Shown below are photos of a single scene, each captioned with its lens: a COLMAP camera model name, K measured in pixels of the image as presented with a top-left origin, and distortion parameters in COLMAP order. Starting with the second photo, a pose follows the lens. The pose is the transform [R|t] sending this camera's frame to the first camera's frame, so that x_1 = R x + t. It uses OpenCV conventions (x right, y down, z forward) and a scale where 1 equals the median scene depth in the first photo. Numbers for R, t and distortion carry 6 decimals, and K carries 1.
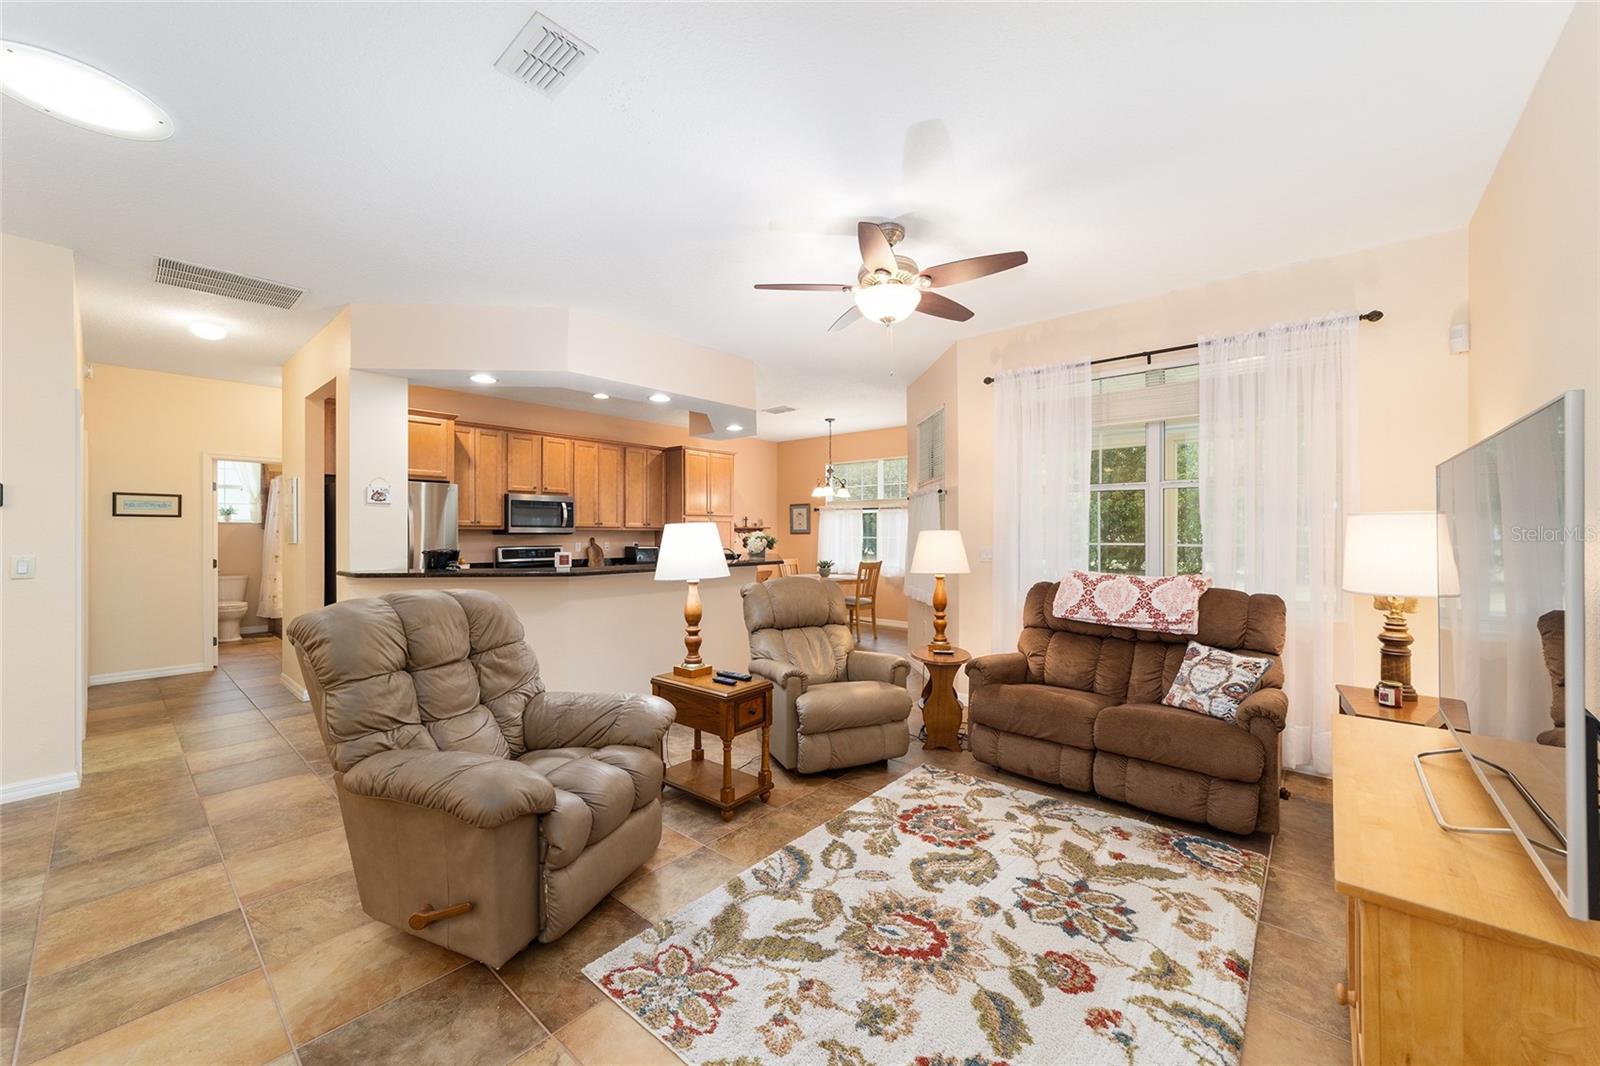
lens RADIAL K [[608.6, 0, 798.1], [0, 608.6, 531.5], [0, 0, 1]] dist [0.002872, -0.000119]
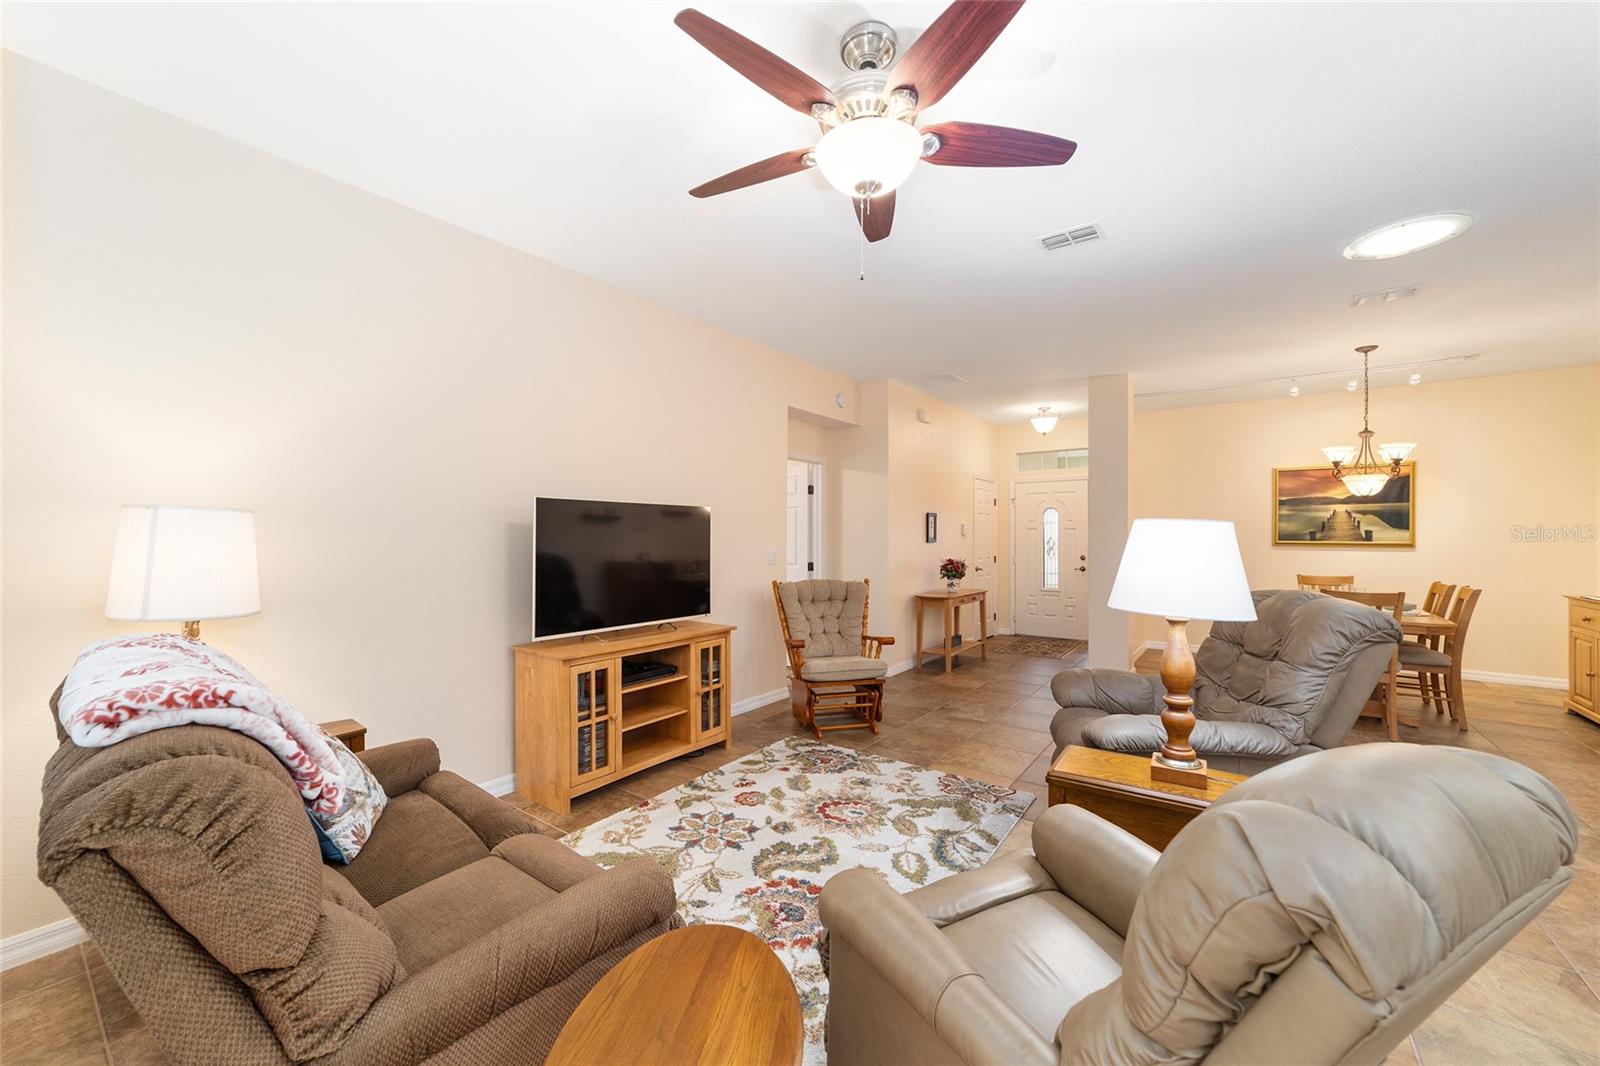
lens RADIAL K [[608.6, 0, 800.4], [0, 608.6, 536.3], [0, 0, 1]] dist [0.002872, -0.000119]
pose [[-0.996522, 0.002409, -0.083298, 0.359865], [0.002674, 0.999992, -0.003076, 0.006880], [0.083290, -0.003288, -0.996520, 2.189286]]
